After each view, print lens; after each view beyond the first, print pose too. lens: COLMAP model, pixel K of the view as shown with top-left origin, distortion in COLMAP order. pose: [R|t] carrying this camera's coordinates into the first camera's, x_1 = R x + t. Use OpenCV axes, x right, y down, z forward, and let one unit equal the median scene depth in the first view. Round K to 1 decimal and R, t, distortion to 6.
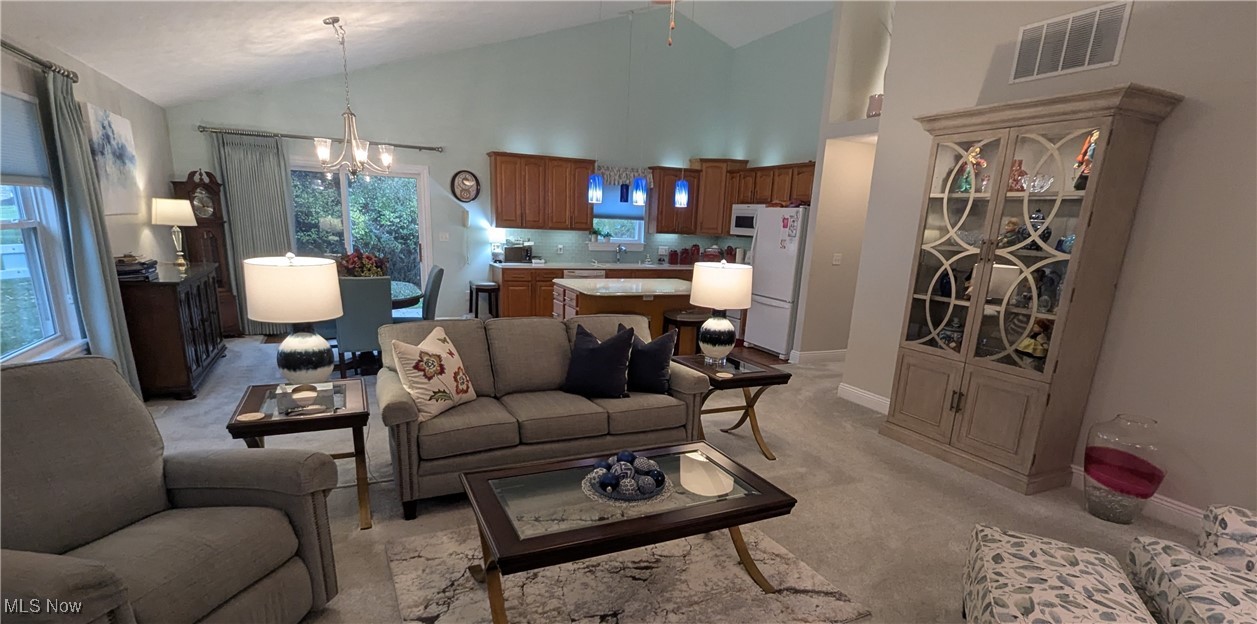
lens RADIAL K [[613.9, 0, 629.8], [0, 613.9, 300.8], [0, 0, 1]] dist [-0.005201, -0.000181]
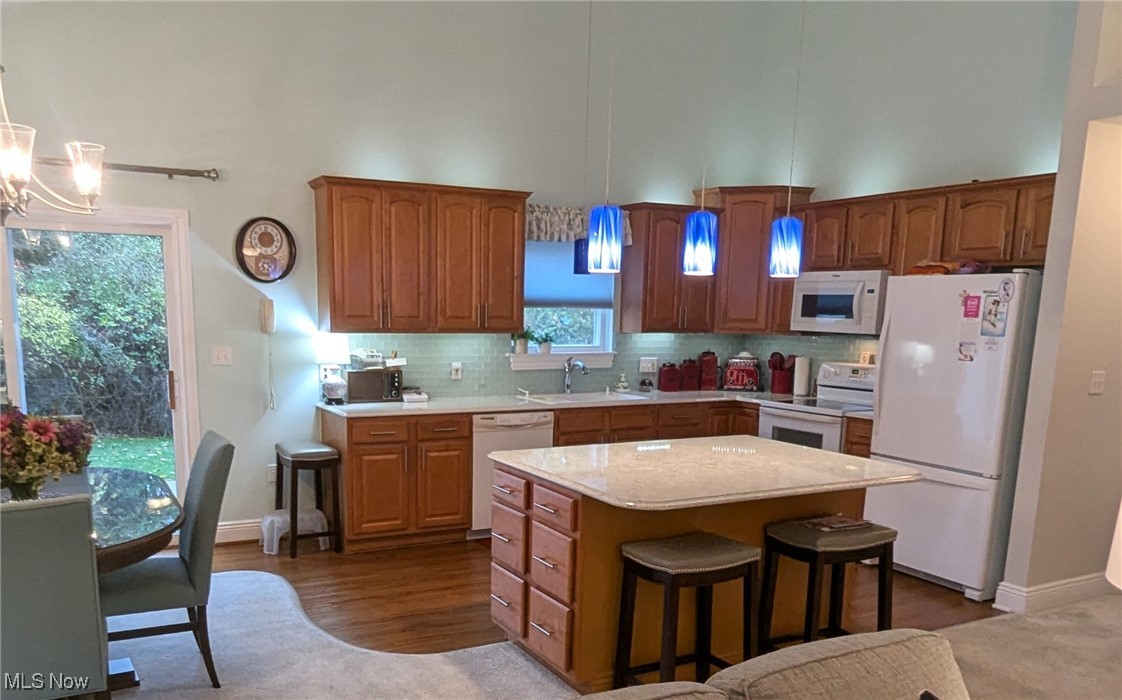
lens RADIAL K [[962.1, 0, 559.1], [0, 962.1, 356.4], [0, 0, 1]] dist [-0.011596, -0.003361]
pose [[0.997766, -0.031886, 0.058707, -0.078973], [0.036326, 0.996432, -0.076181, -0.034301], [-0.056069, 0.078143, 0.995364, 0.224154]]
